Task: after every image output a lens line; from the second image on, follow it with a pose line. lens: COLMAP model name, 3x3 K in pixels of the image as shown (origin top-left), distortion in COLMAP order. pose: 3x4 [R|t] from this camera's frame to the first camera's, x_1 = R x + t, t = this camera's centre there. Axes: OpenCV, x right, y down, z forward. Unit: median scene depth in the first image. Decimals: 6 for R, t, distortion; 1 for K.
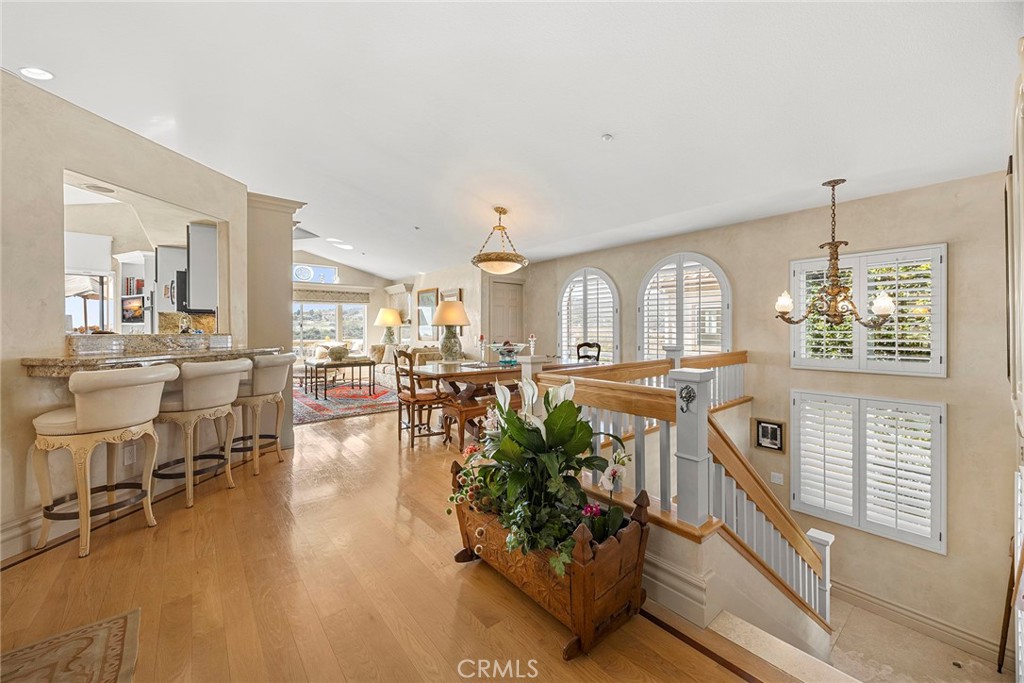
lens RADIAL K [[391.6, 0, 509.4], [0, 391.6, 333.8], [0, 0, 1]] dist [0.000609, 0.000194]
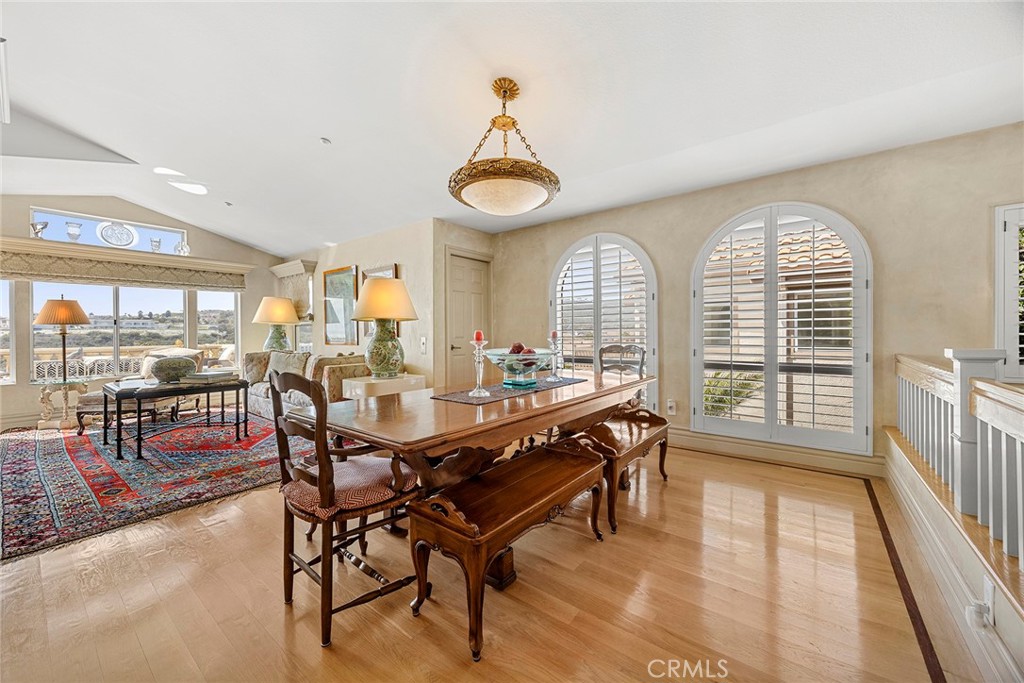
lens RADIAL K [[391.6, 0, 511.5], [0, 391.6, 335.5], [0, 0, 1]] dist [0.000609, 0.000194]
pose [[0.974703, -0.006751, 0.223401, -0.090355], [0.007429, 0.999970, -0.002194, 0.005815], [-0.223379, 0.003798, 0.974724, 0.345206]]
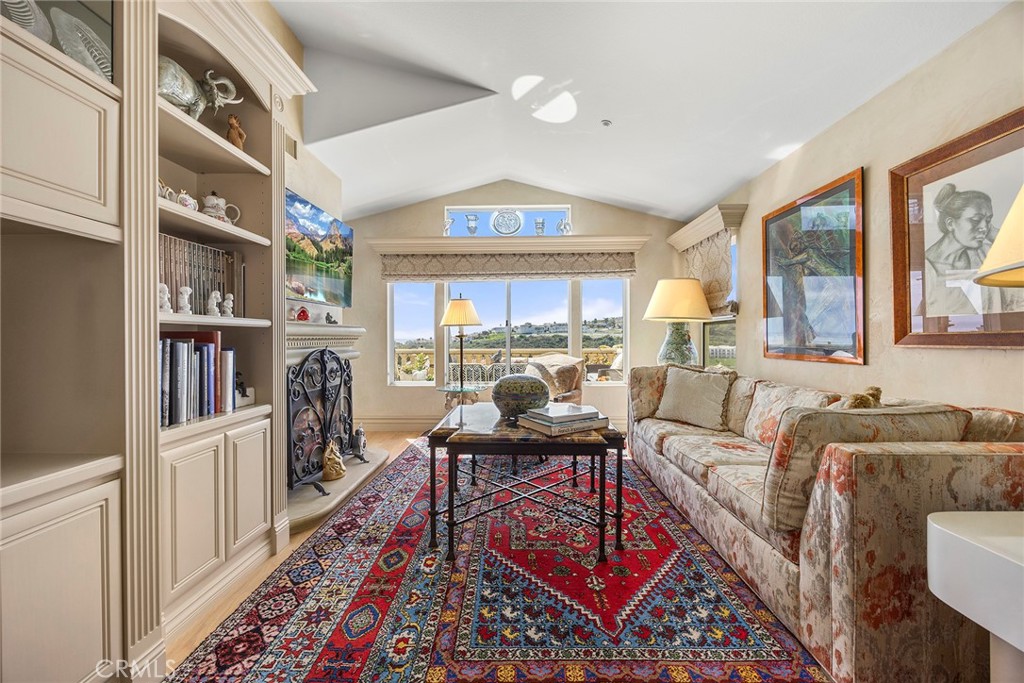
lens RADIAL K [[391.6, 0, 509.7], [0, 391.6, 338.4], [0, 0, 1]] dist [0.000609, 0.000194]
pose [[0.758238, 0.001777, -0.651976, -0.226859], [-0.005688, 0.999976, -0.003890, 0.002151], [0.651953, 0.006658, 0.758230, 0.750391]]
